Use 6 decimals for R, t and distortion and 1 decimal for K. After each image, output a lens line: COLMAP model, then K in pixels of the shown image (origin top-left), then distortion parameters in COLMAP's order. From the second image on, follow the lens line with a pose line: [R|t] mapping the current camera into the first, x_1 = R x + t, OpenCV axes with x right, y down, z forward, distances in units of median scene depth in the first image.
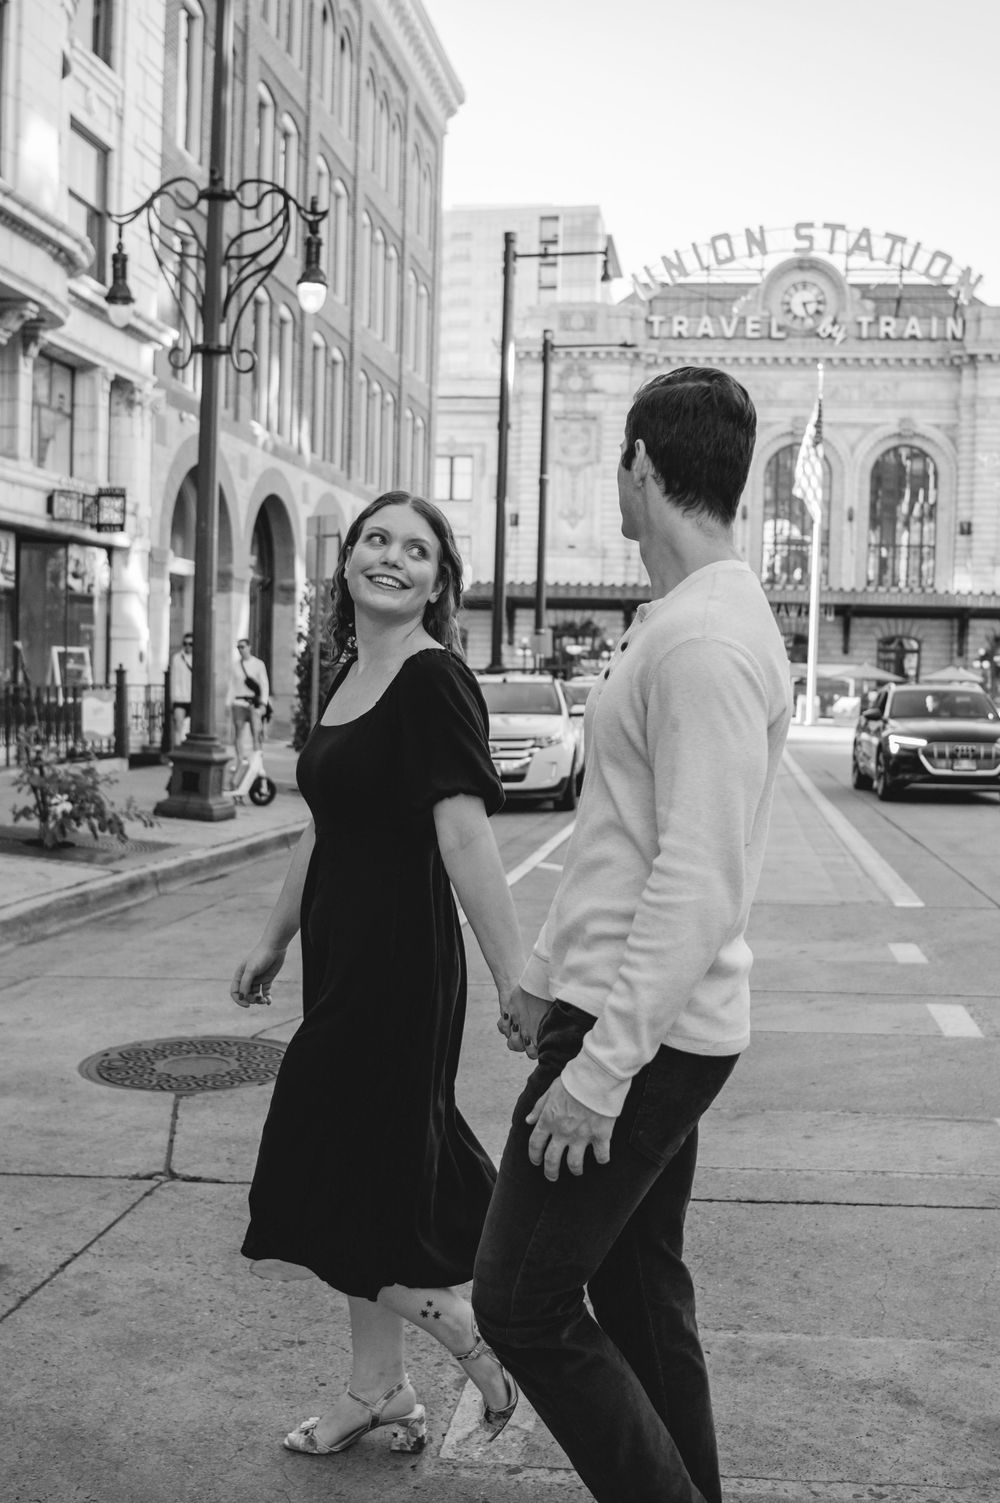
lens RADIAL K [[1550.6, 0, 566.5], [0, 1550.6, 757.3], [0, 0, 1]] dist [-0.064387, -0.005684]
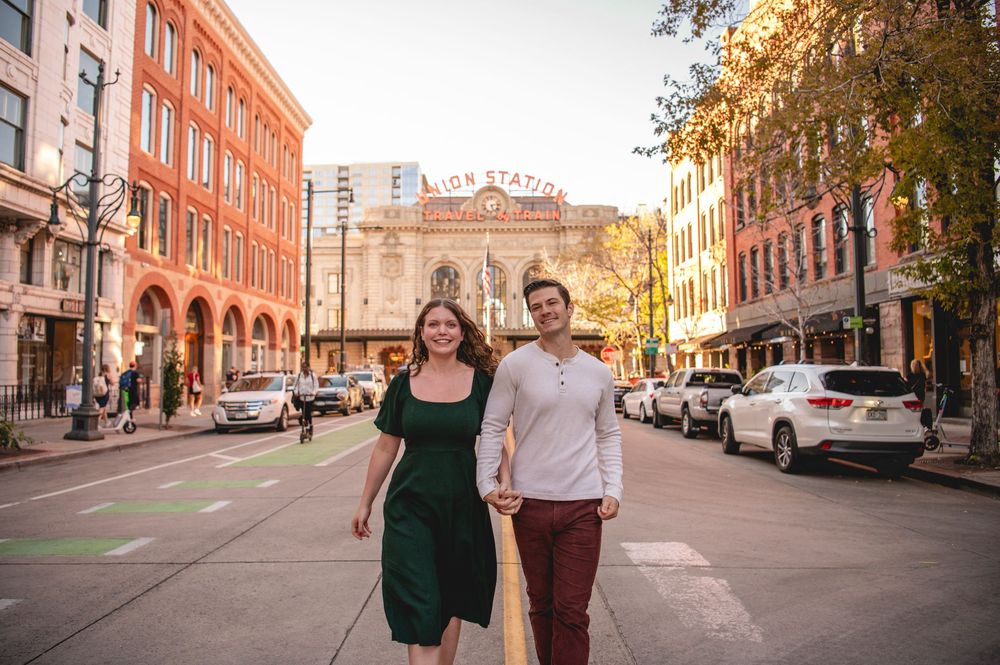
lens RADIAL K [[704.5, 0, 500.0], [0, 704.5, 332.5], [0, 0, 1]] dist [-0.059523, 0.002744]
pose [[0.993687, -0.024495, 0.109484, 0.099473], [0.035666, 0.994220, -0.101265, 0.002035], [-0.106370, 0.104530, 0.988817, -0.042164]]
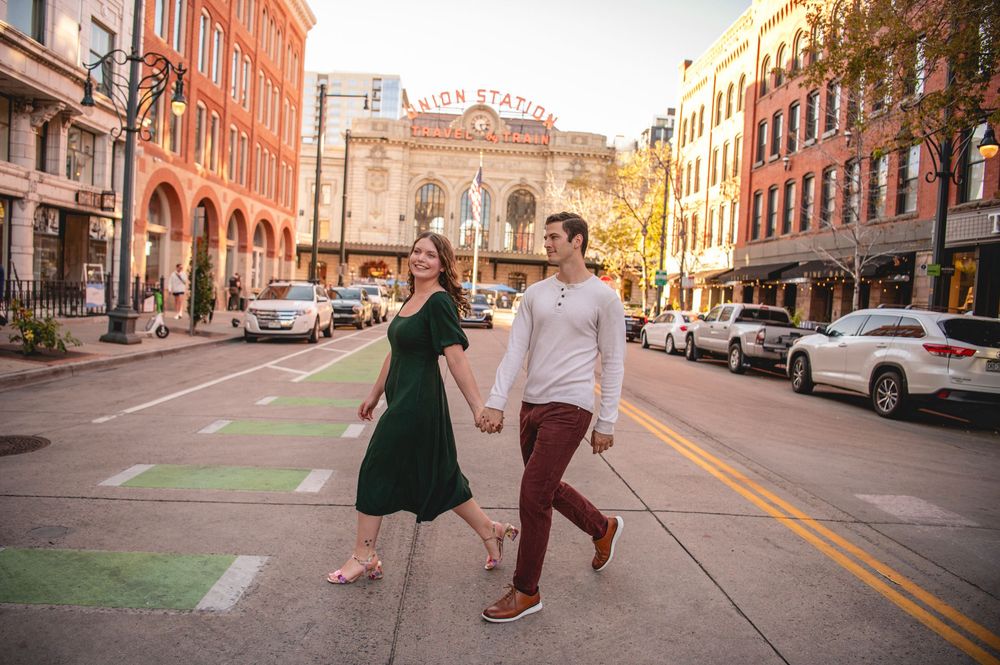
lens RADIAL K [[685.8, 0, 500.0], [0, 685.8, 332.5], [0, 0, 1]] dist [-0.061602, 0.008184]
pose [[0.986199, 0.020483, 0.164295, 0.048224], [-0.022687, 0.999676, 0.011553, 0.000391], [-0.164005, -0.015121, 0.986344, -0.011565]]
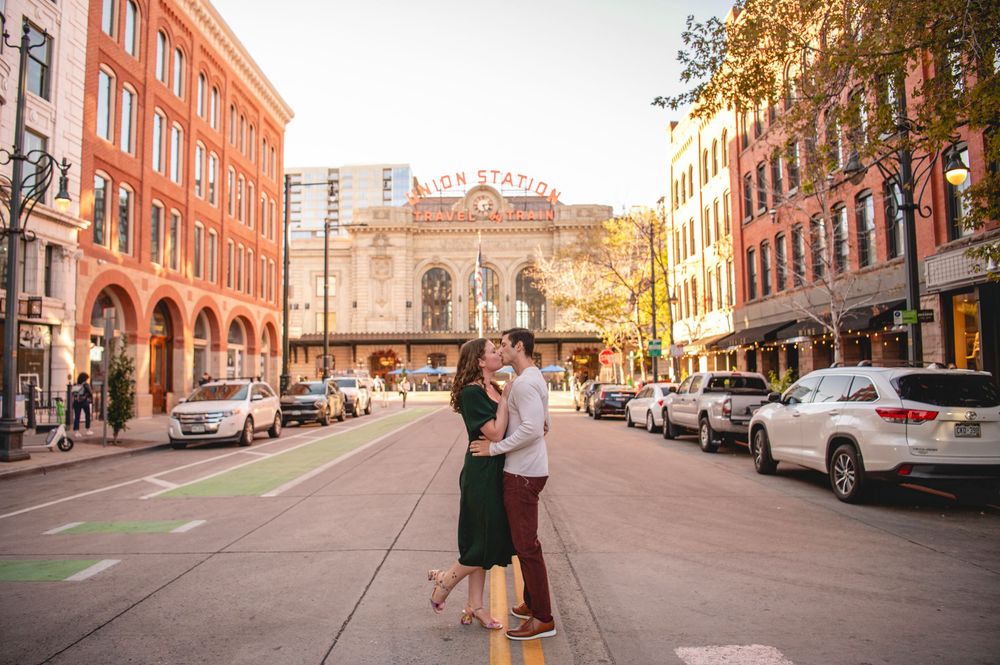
lens RADIAL K [[704.5, 0, 500.0], [0, 704.5, 332.5], [0, 0, 1]] dist [-0.059523, 0.002744]
pose [[0.992423, -0.030026, 0.119144, 0.106695], [0.042818, 0.993412, -0.106301, -0.001425], [-0.115167, 0.110597, 0.987170, 0.012499]]
